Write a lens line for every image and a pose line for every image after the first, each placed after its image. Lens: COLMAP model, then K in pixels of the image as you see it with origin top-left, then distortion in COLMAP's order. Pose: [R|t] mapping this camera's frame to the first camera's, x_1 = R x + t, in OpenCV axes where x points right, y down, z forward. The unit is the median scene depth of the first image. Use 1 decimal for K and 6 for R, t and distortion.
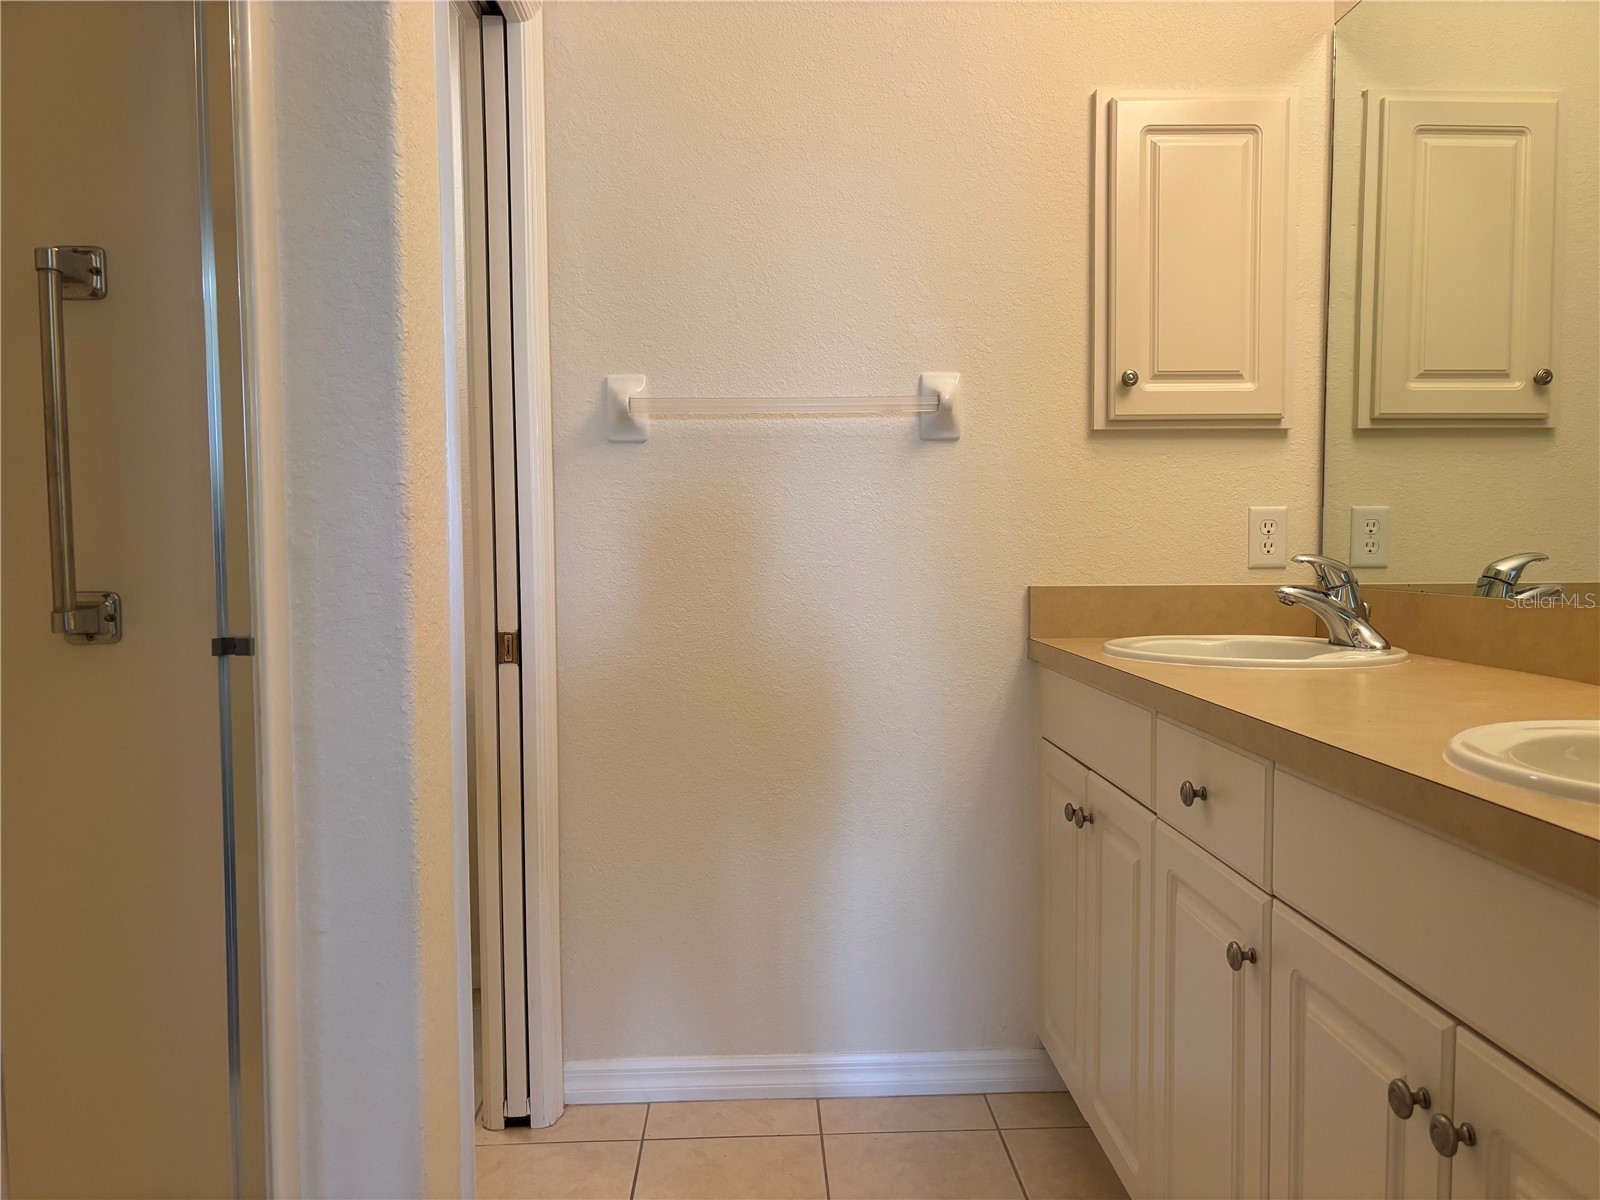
lens RADIAL K [[1221.6, 0, 805.7], [0, 1221.6, 602.8], [0, 0, 1]] dist [0.050003, -0.043989]
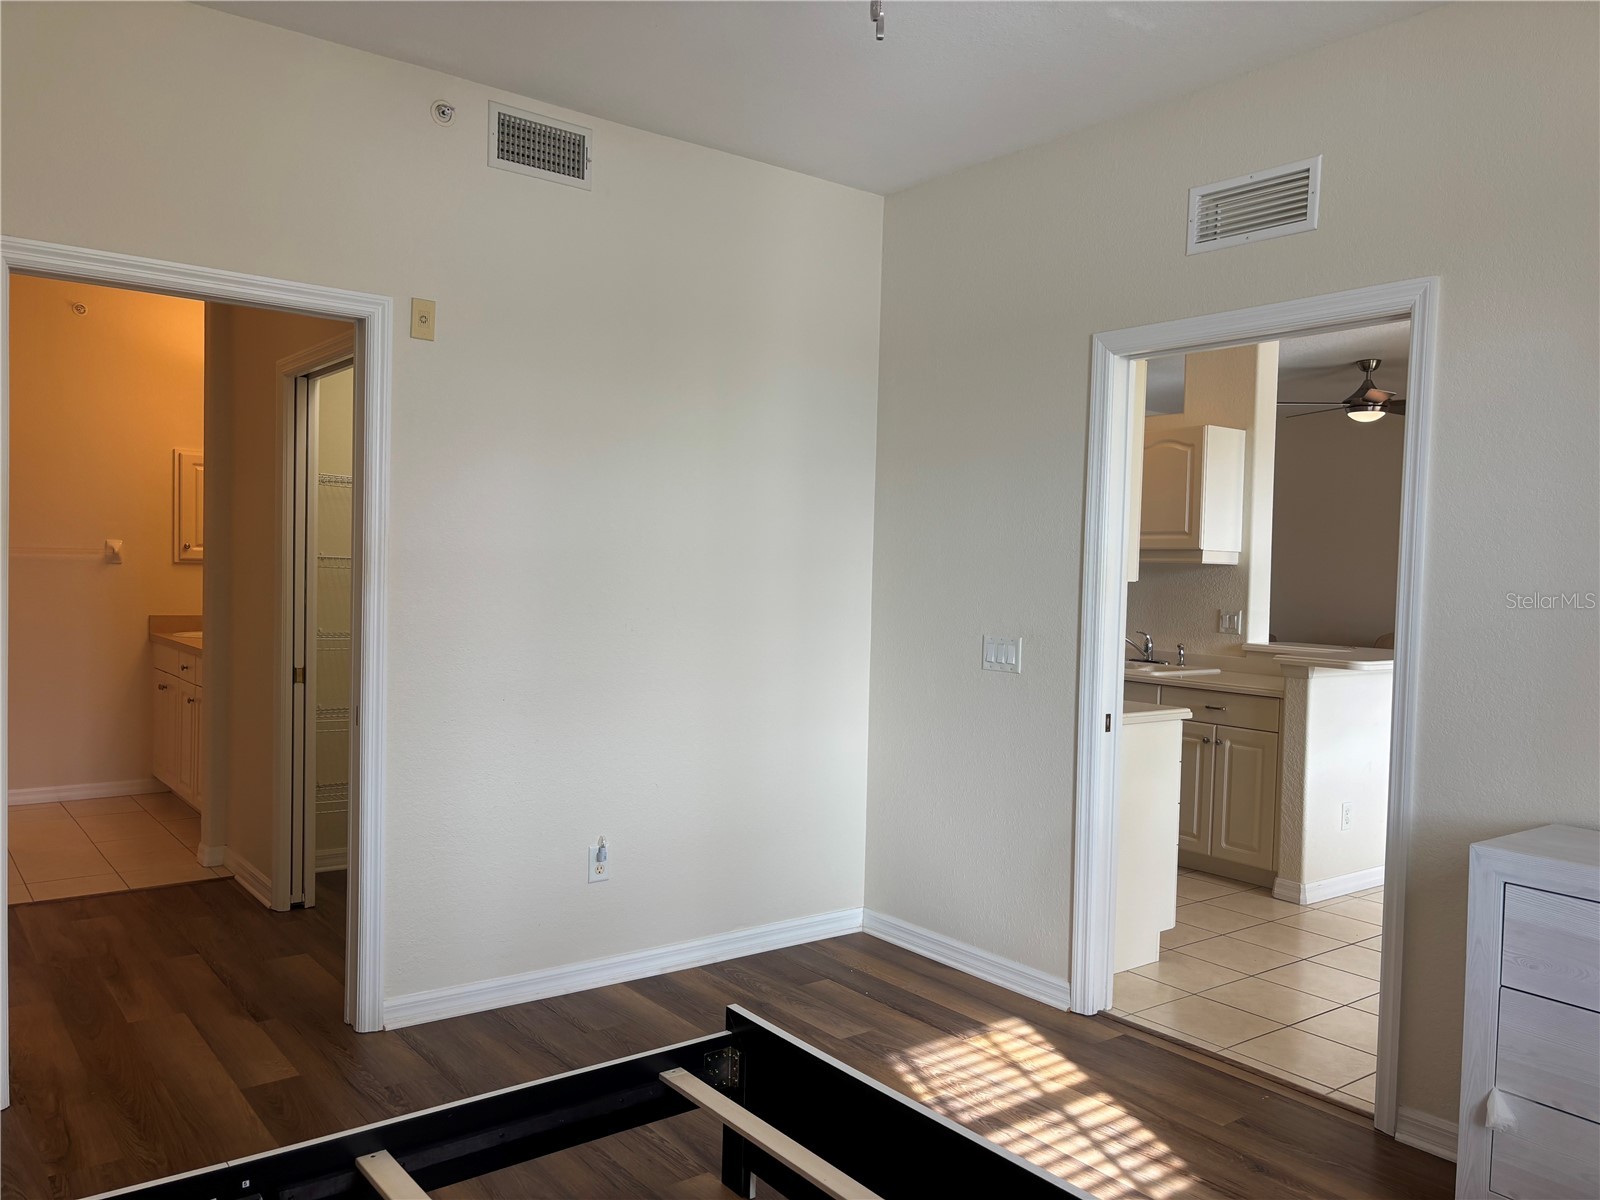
lens RADIAL K [[1221.6, 0, 810.0], [0, 1221.6, 607.5], [0, 0, 1]] dist [0.050003, -0.043989]
pose [[0.814388, 0.005270, 0.580297, -0.242613], [-0.000695, 0.999967, -0.008106, -0.009276], [-0.580321, 0.006199, 0.814364, -2.312527]]
